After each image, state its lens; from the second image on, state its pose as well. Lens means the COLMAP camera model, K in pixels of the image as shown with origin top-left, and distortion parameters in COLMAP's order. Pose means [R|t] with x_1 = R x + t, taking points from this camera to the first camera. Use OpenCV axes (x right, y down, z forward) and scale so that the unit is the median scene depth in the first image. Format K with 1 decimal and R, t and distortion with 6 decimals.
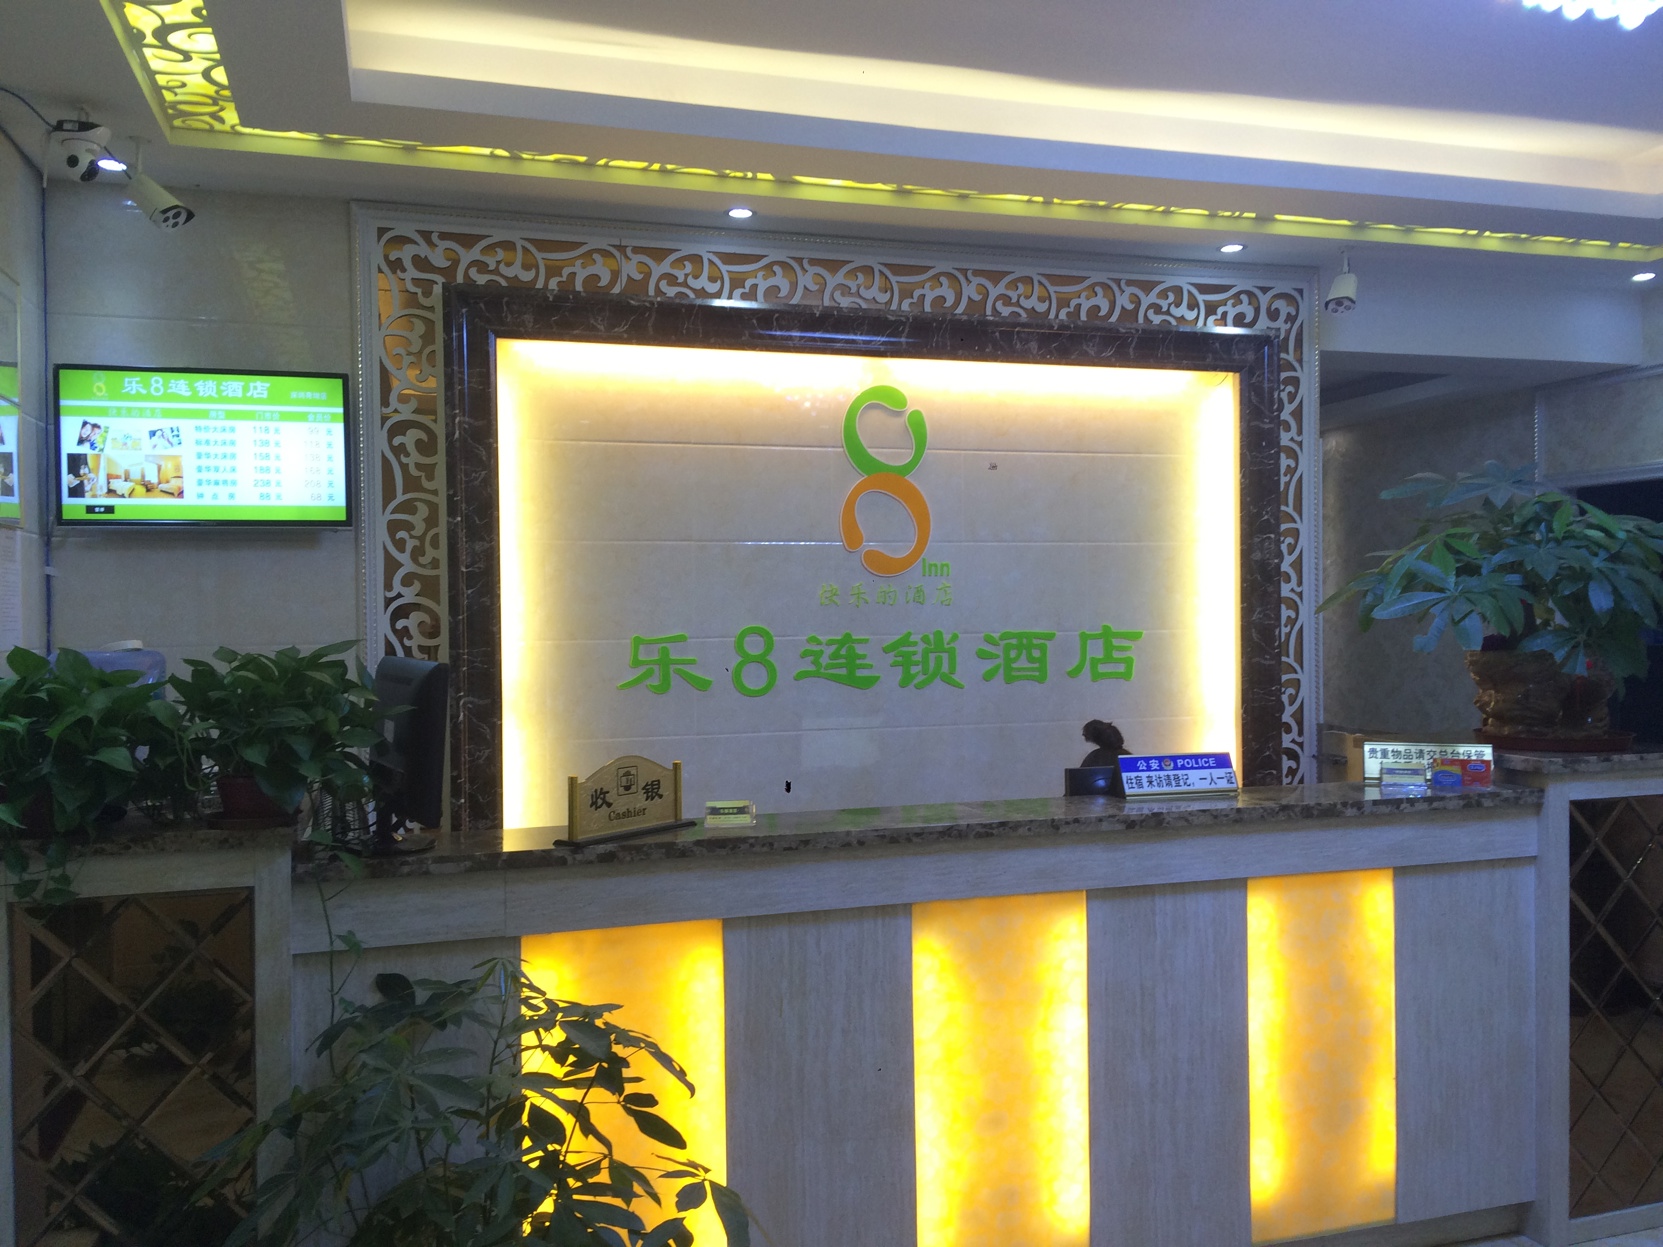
lens RADIAL K [[1311.7, 0, 831.5], [0, 1311.7, 674.0], [0, 0, 1]] dist [0.077353, -0.134419]
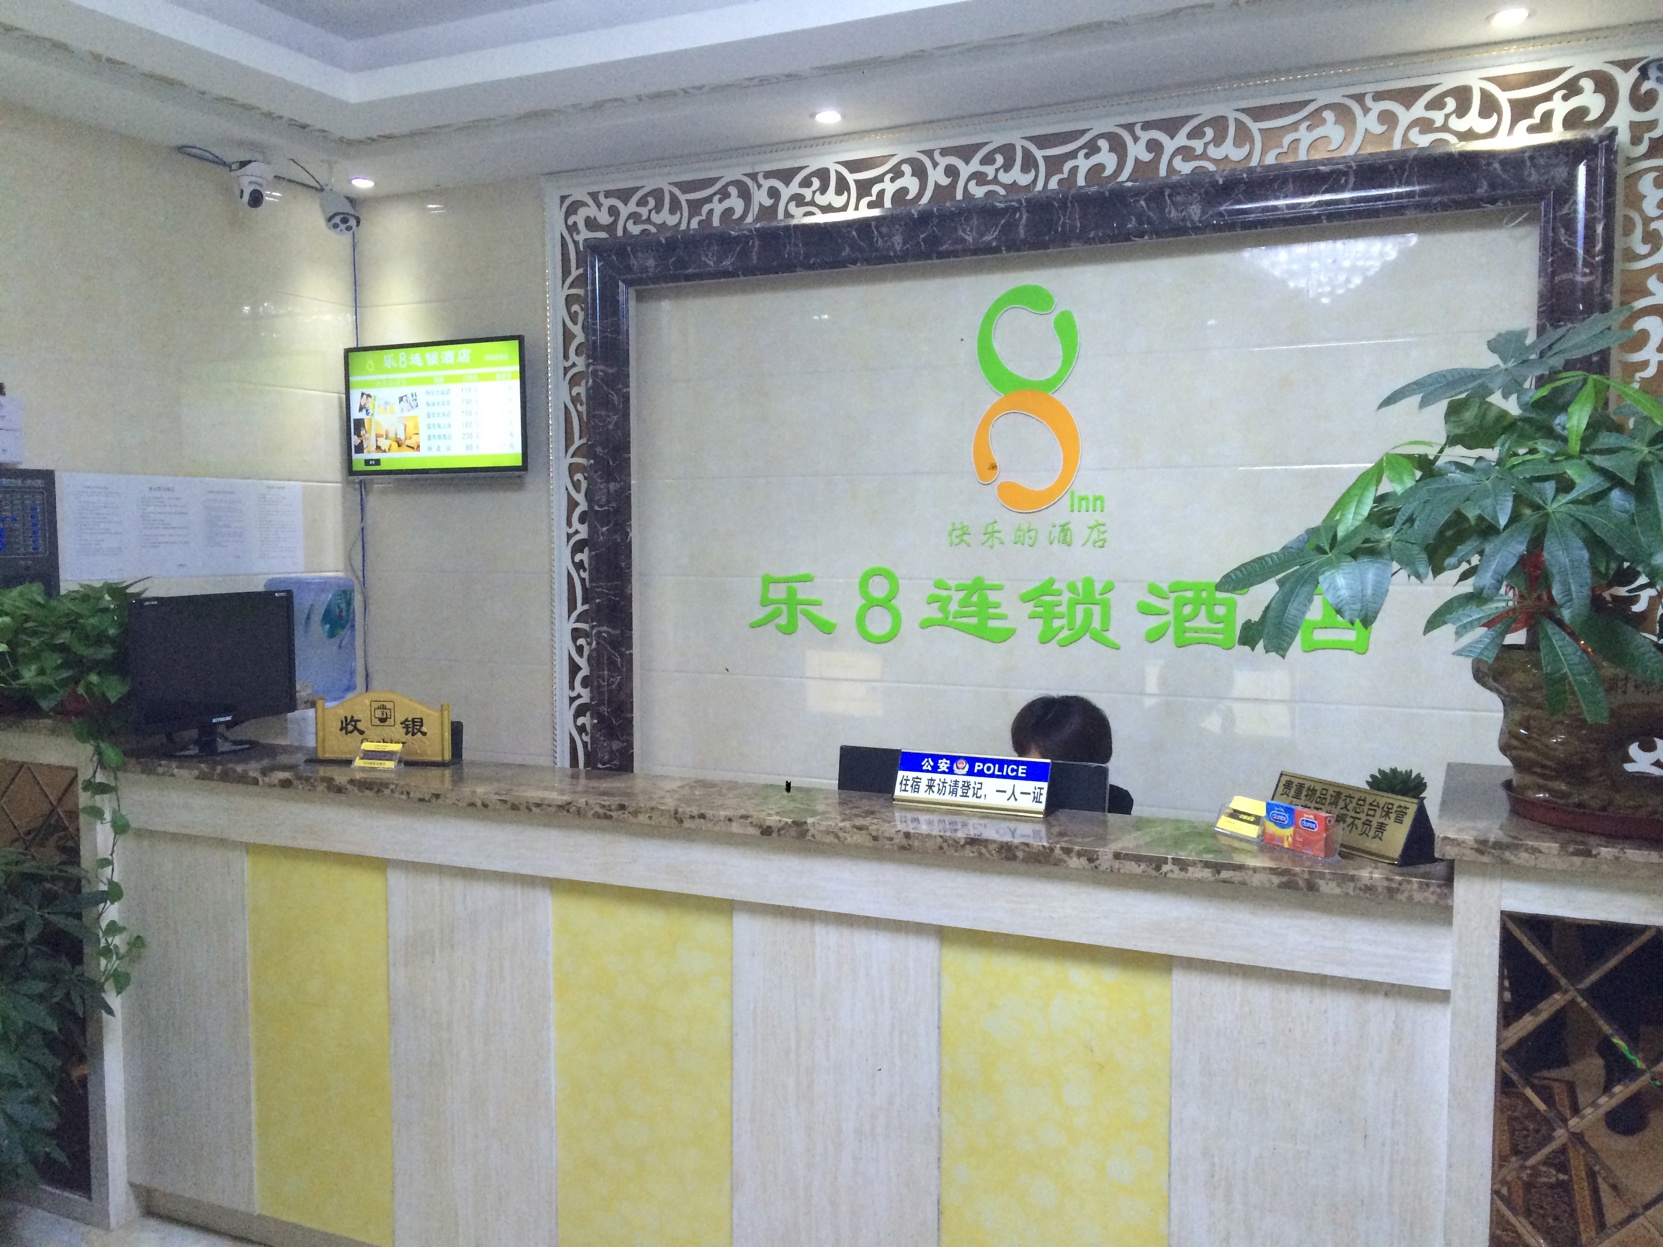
lens RADIAL K [[1410.9, 0, 831.5], [0, 1410.9, 623.5], [0, 0, 1]] dist [0.056162, -0.102958]
pose [[0.739419, 0.055014, -0.670994, 0.653733], [-0.035278, 0.998453, 0.042986, -0.043028], [0.672320, -0.008114, 0.740216, 0.284744]]
